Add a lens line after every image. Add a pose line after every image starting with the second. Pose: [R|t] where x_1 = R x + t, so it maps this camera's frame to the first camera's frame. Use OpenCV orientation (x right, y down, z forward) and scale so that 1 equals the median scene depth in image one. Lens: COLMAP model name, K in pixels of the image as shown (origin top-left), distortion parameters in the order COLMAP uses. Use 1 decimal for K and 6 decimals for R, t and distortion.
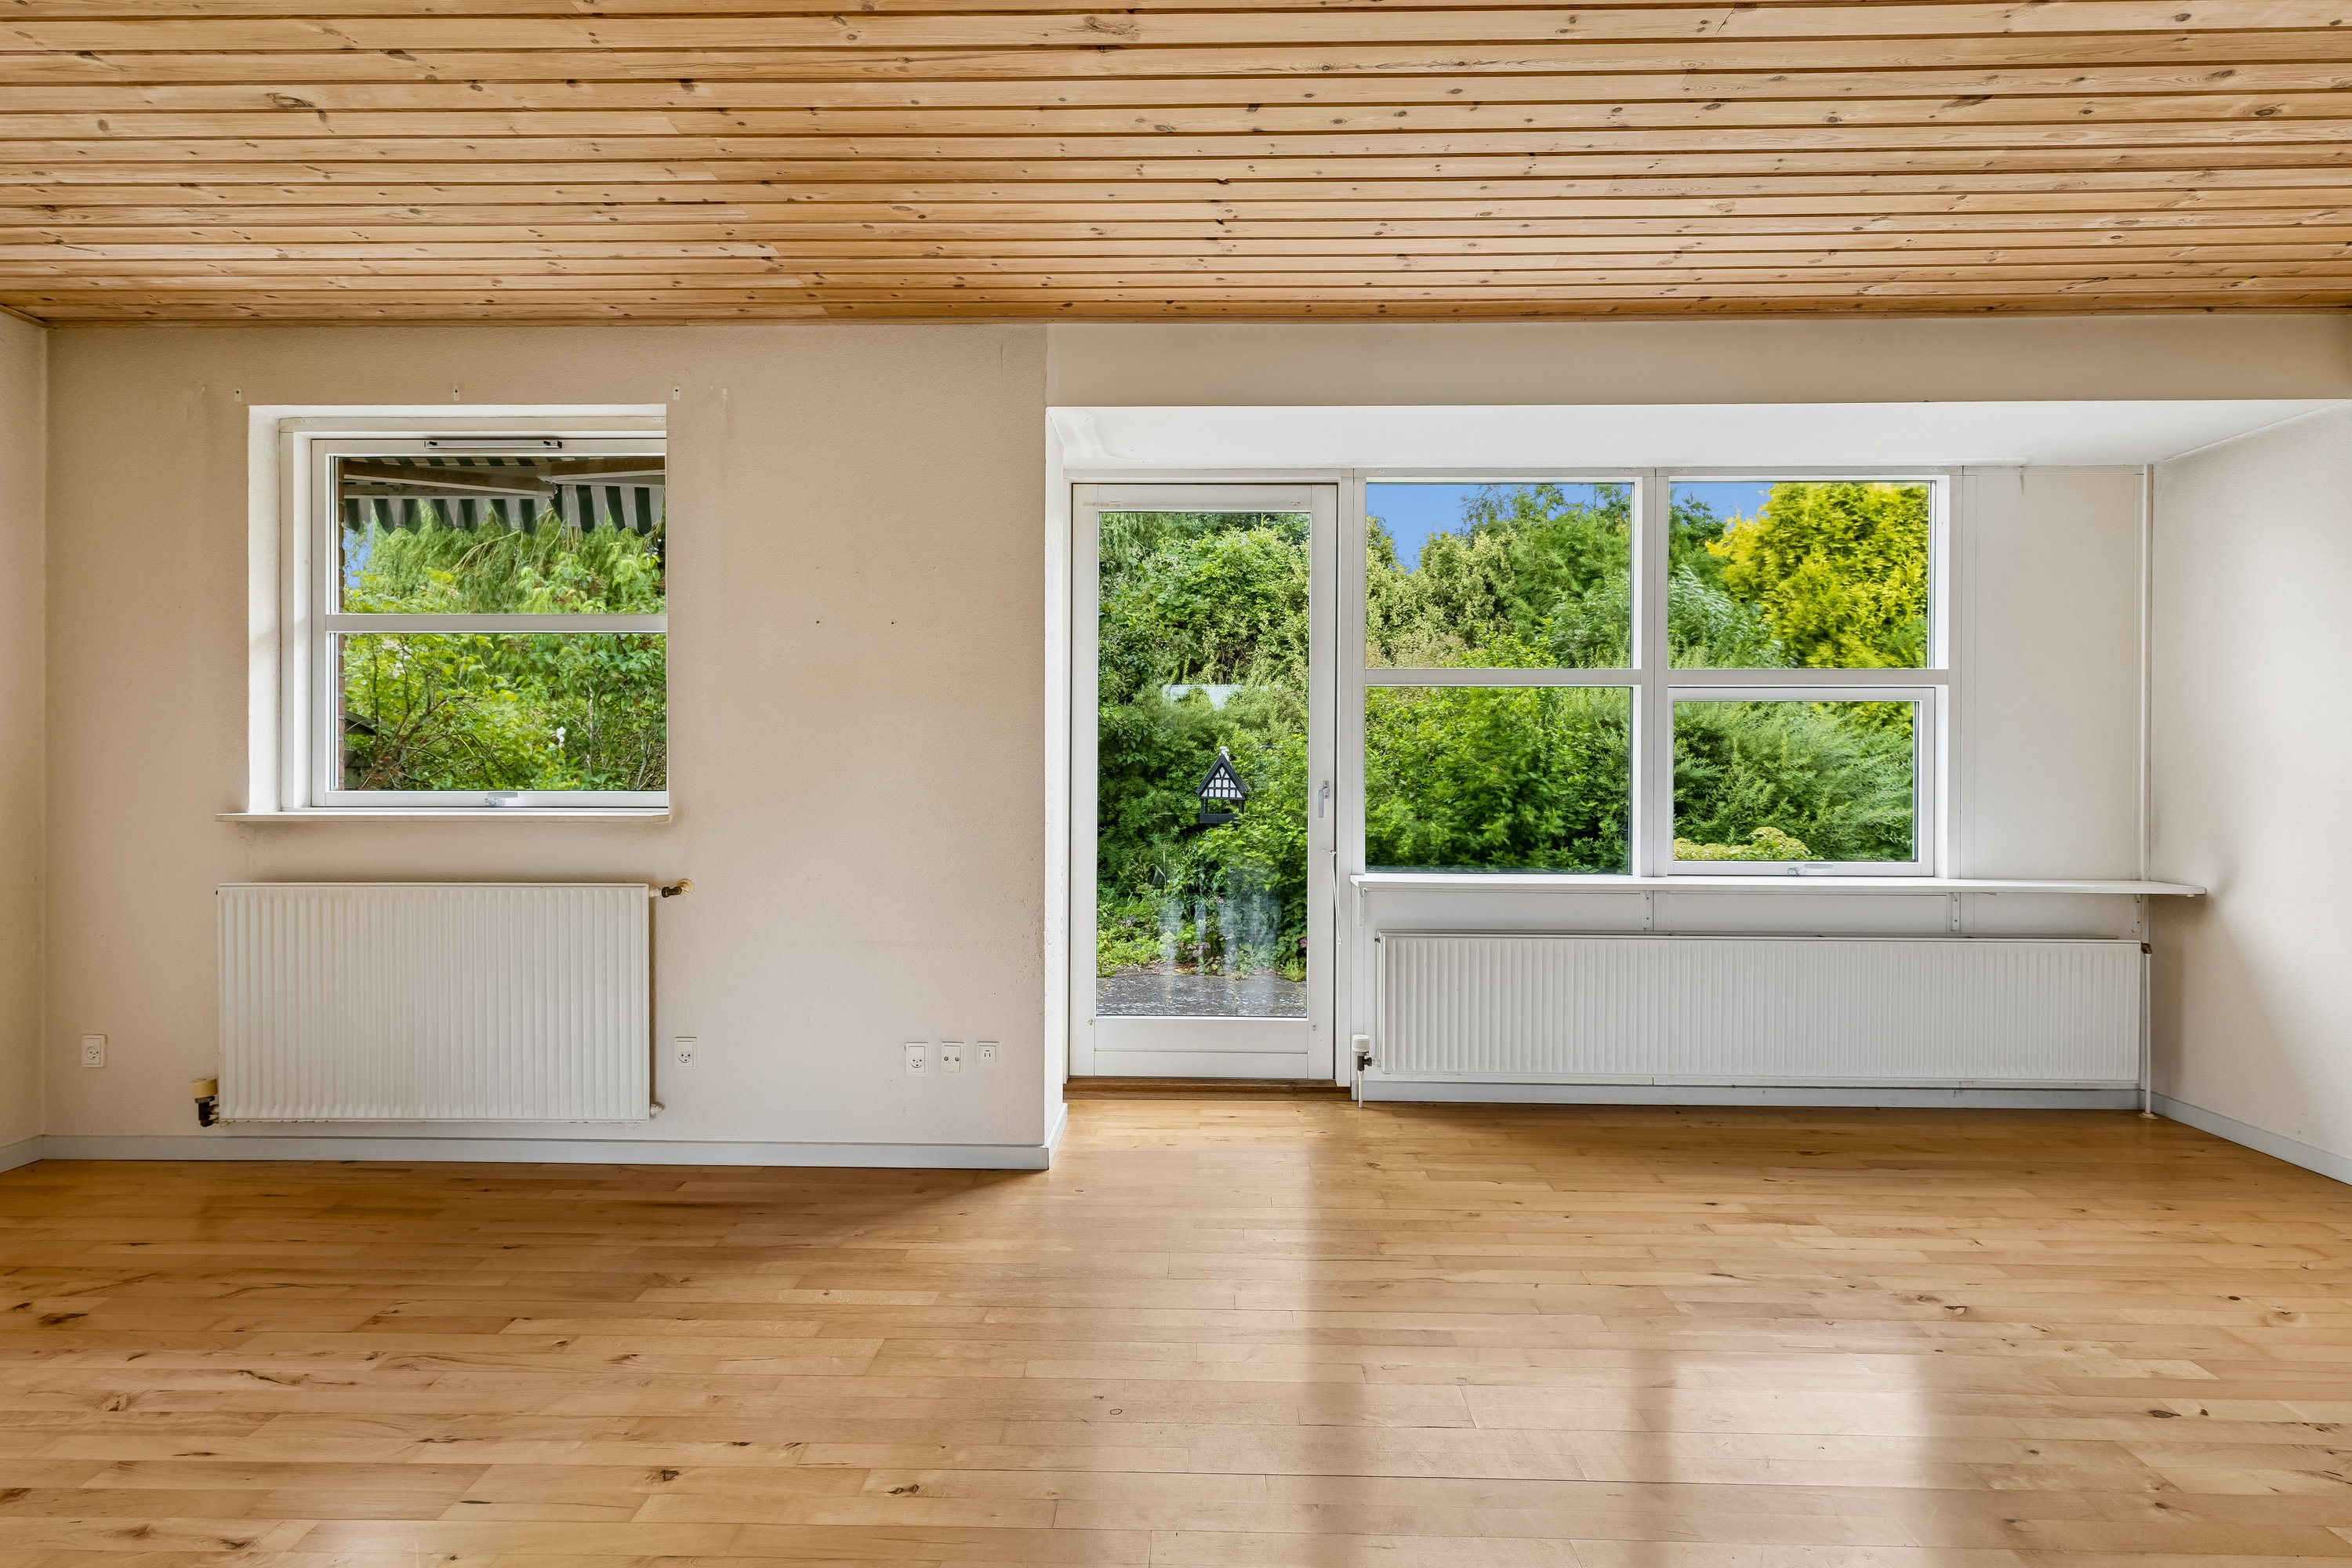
lens RADIAL K [[1098.9, 0, 1176.4], [0, 1098.9, 777.3], [0, 0, 1]] dist [-0.028376, -0.000557]
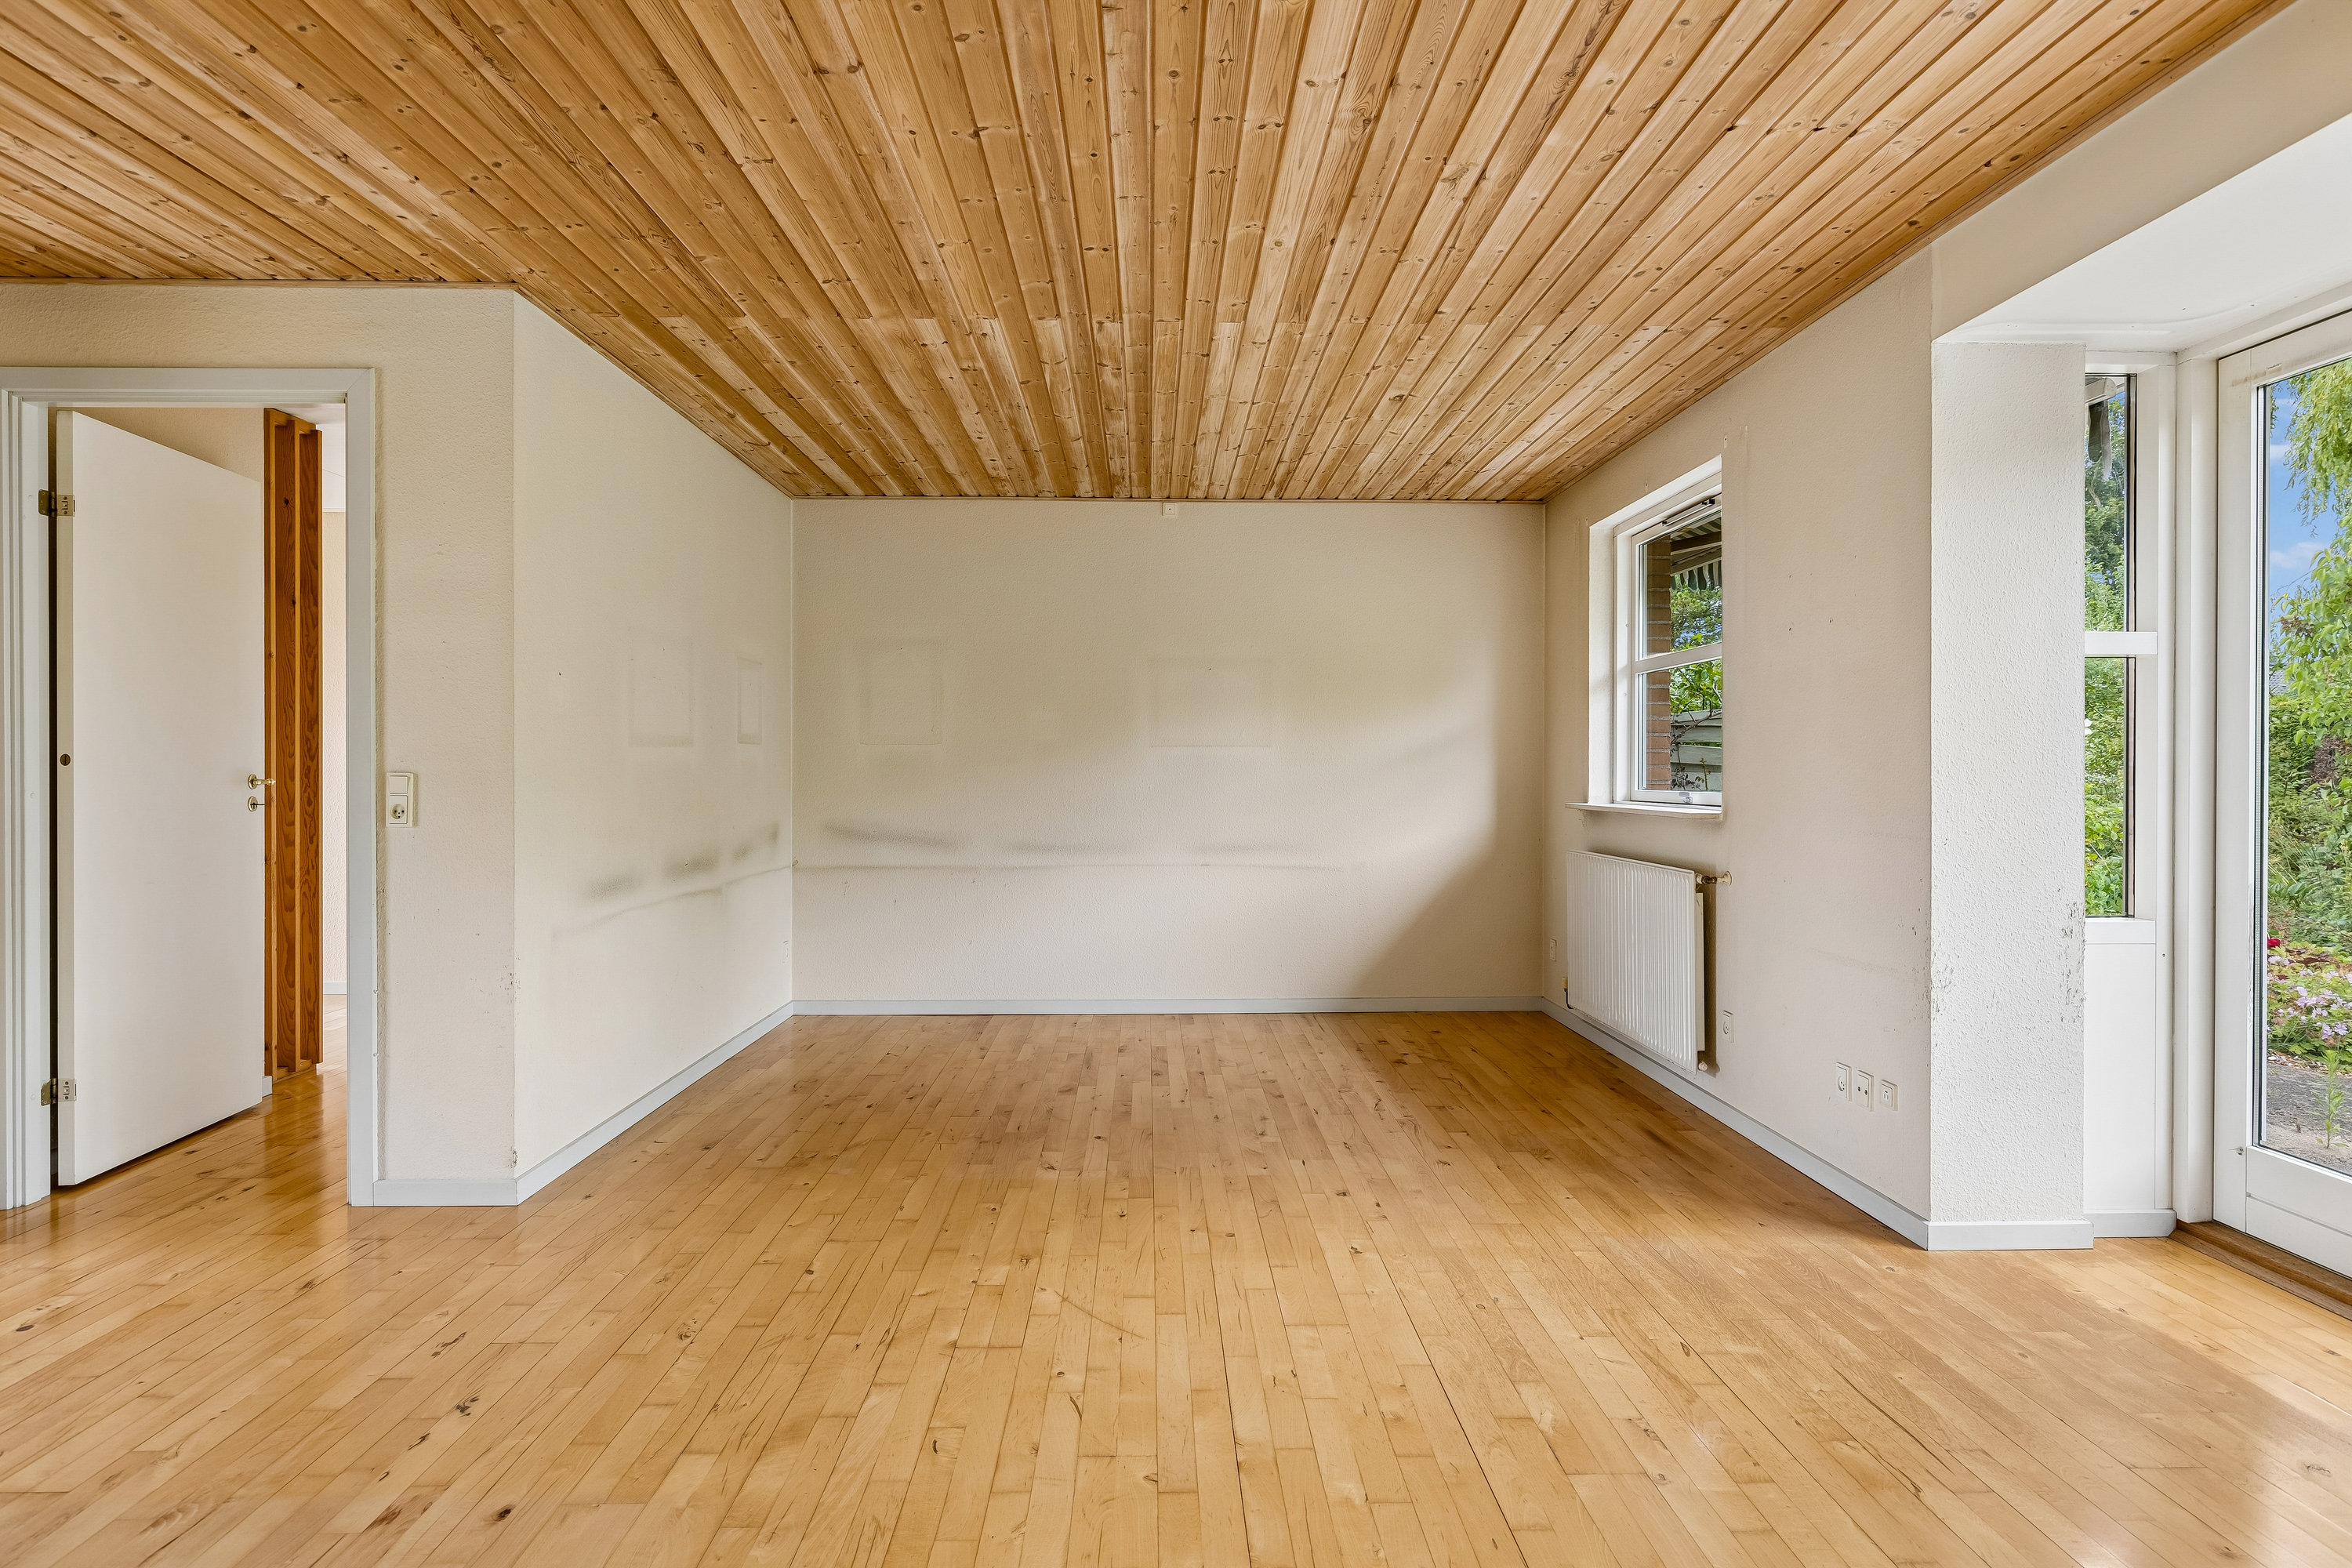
lens RADIAL K [[1338.6, 0, 1176.9], [0, 1338.6, 779.1], [0, 0, 1]] dist [-0.009209, 0.001561]
pose [[-0.022165, 0.002535, -0.999751, 1.072668], [-0.010106, 0.999945, 0.002760, 0.000577], [0.999703, 0.010165, -0.022138, 0.524188]]
